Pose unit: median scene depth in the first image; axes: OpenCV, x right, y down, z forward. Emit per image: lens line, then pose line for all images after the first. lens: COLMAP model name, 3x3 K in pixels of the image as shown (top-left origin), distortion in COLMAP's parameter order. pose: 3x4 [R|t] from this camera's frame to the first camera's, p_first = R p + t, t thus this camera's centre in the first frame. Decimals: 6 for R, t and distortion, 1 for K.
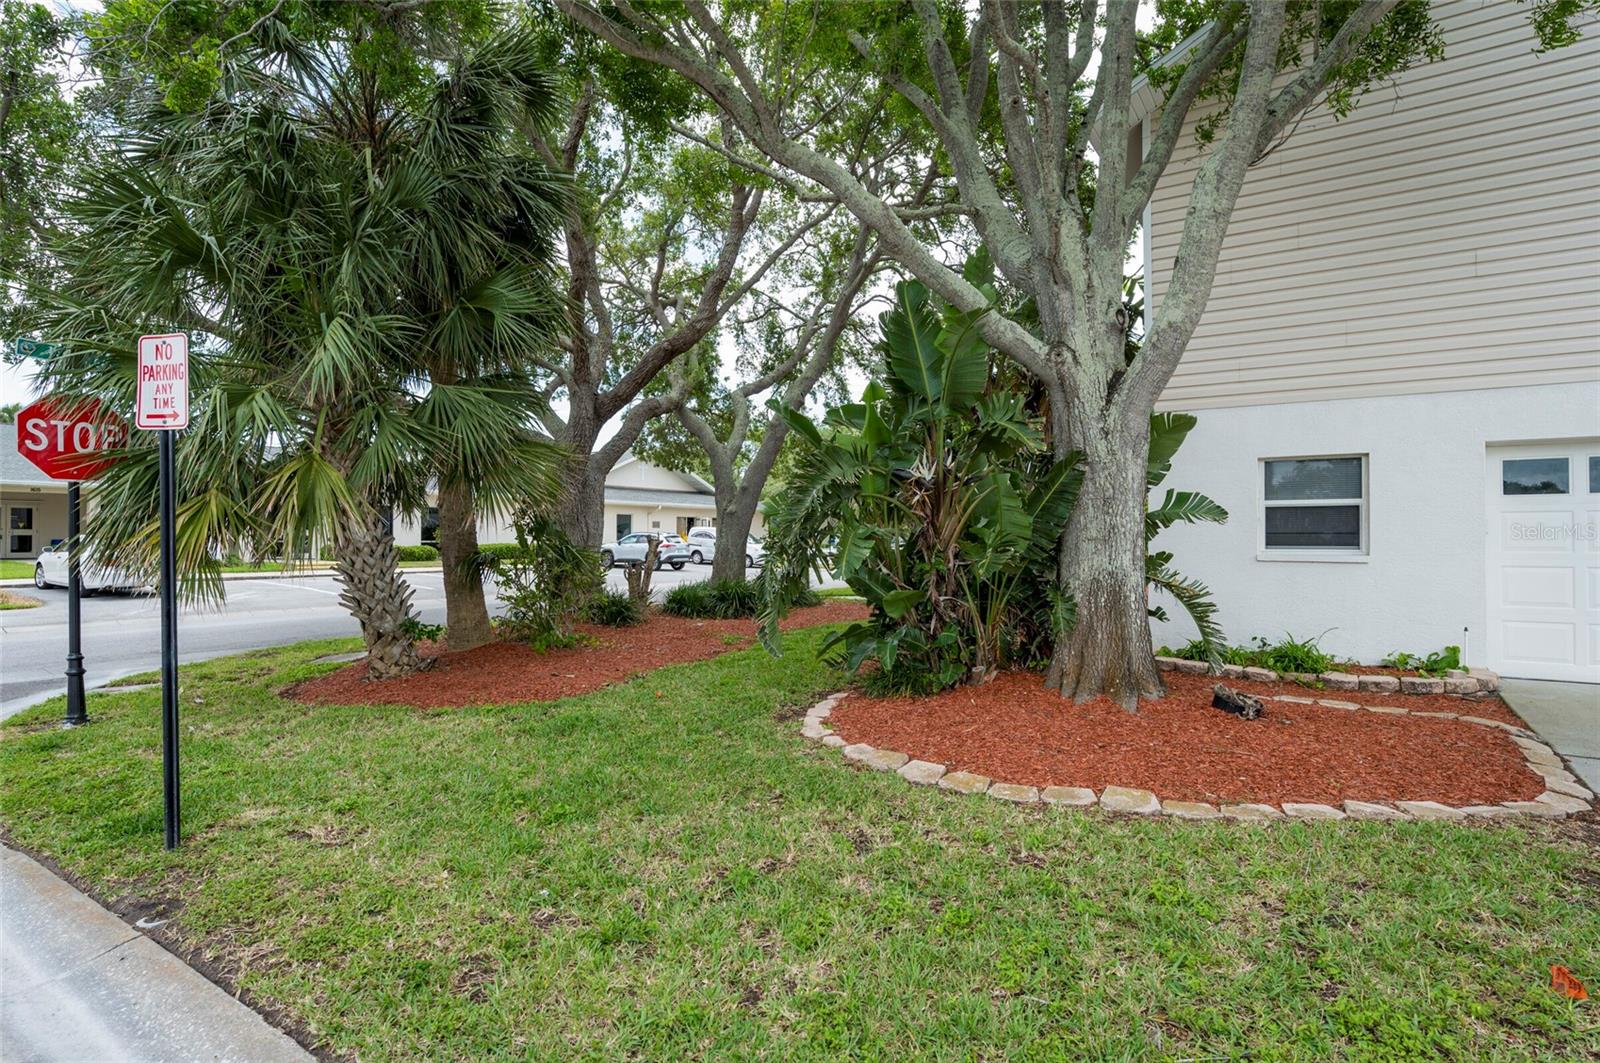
lens RADIAL K [[815.5, 0, 806.2], [0, 815.5, 535.3], [0, 0, 1]] dist [0.001345, 0.000482]
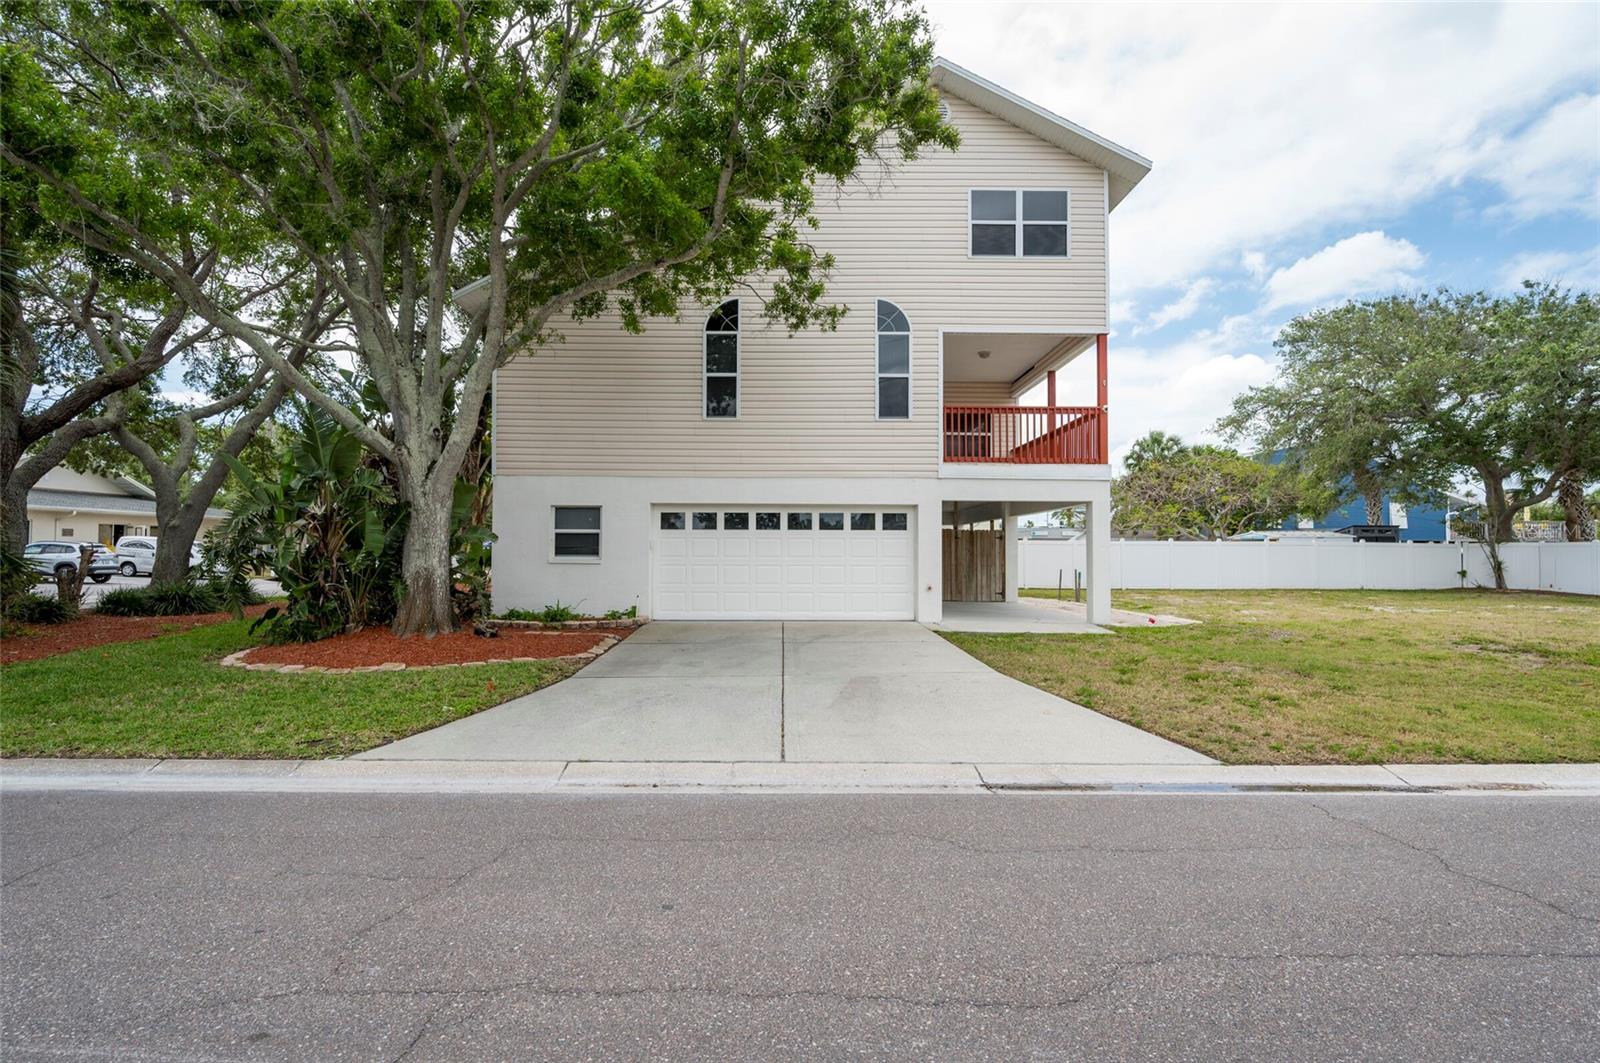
lens RADIAL K [[774.2, 0, 800.0], [0, 774.2, 531.5], [0, 0, 1]] dist [-0.009549, -0.000168]
pose [[0.831876, 0.018565, 0.554651, 0.076589], [-0.006767, 0.999705, -0.023313, -0.002462], [-0.554921, 0.015641, 0.831756, -0.733072]]
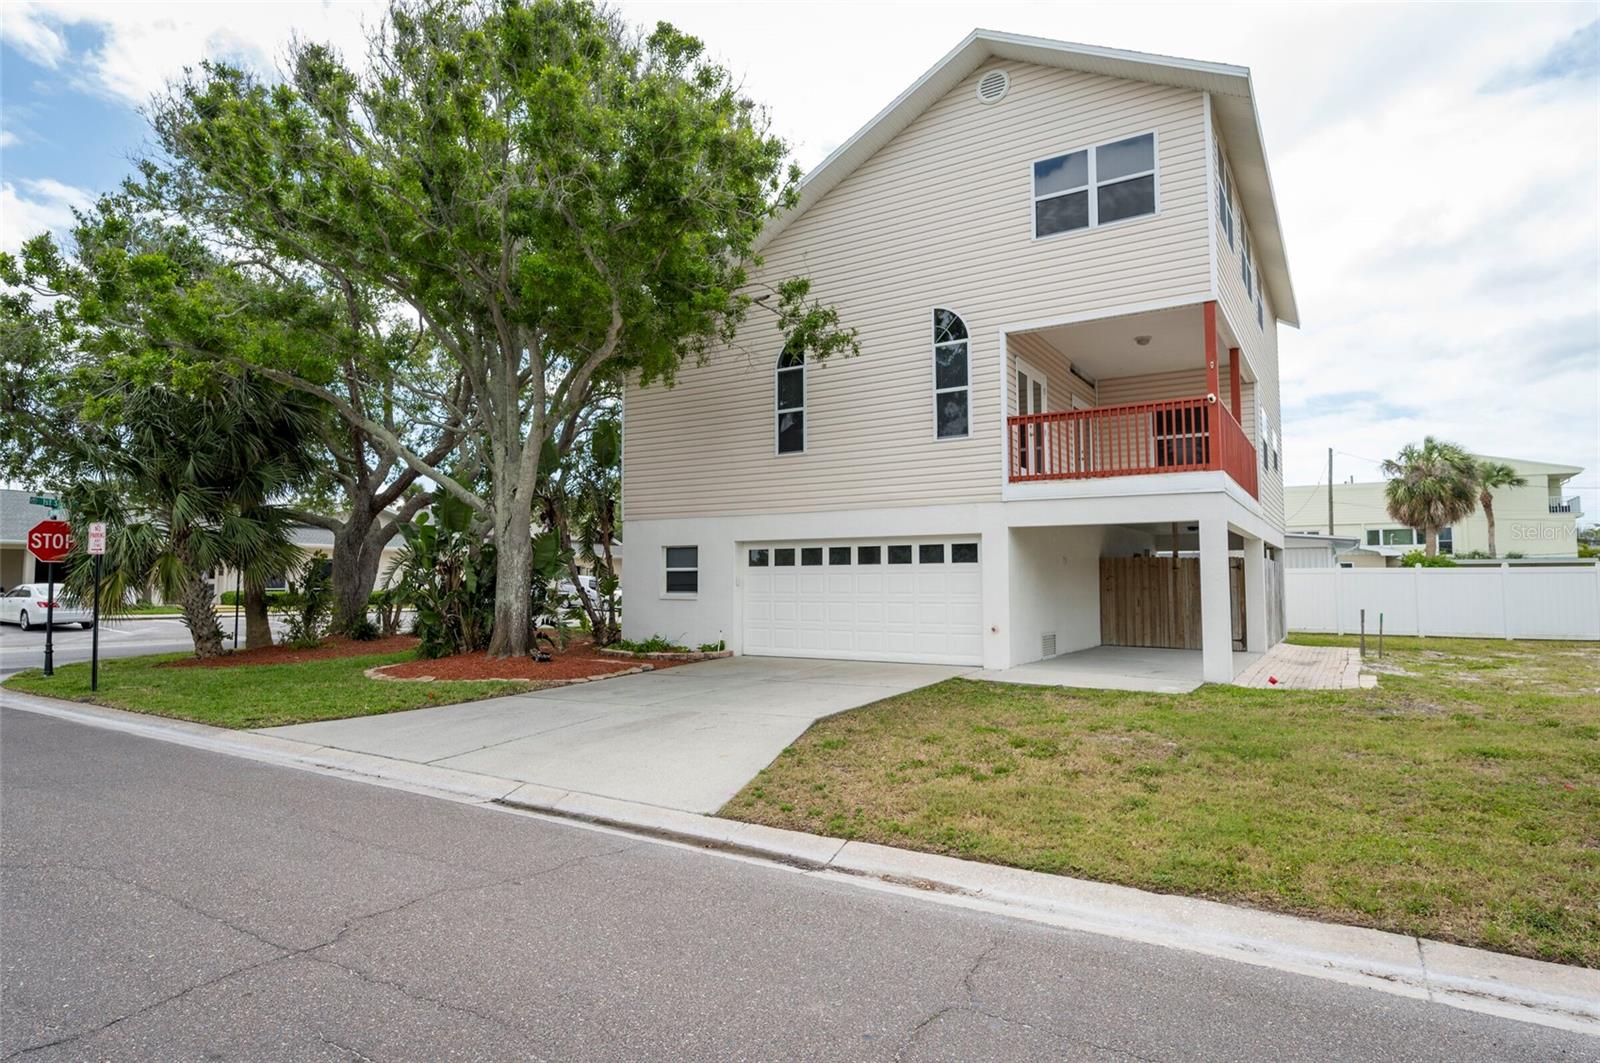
lens RADIAL K [[875.3, 0, 800.0], [0, 875.3, 531.5], [0, 0, 1]] dist [-0.002135, -0.001161]
pose [[0.999816, -0.000381, 0.019179, 0.885037], [0.001438, 0.998478, -0.055140, -0.014447], [-0.019129, 0.055158, 0.998294, -1.151791]]
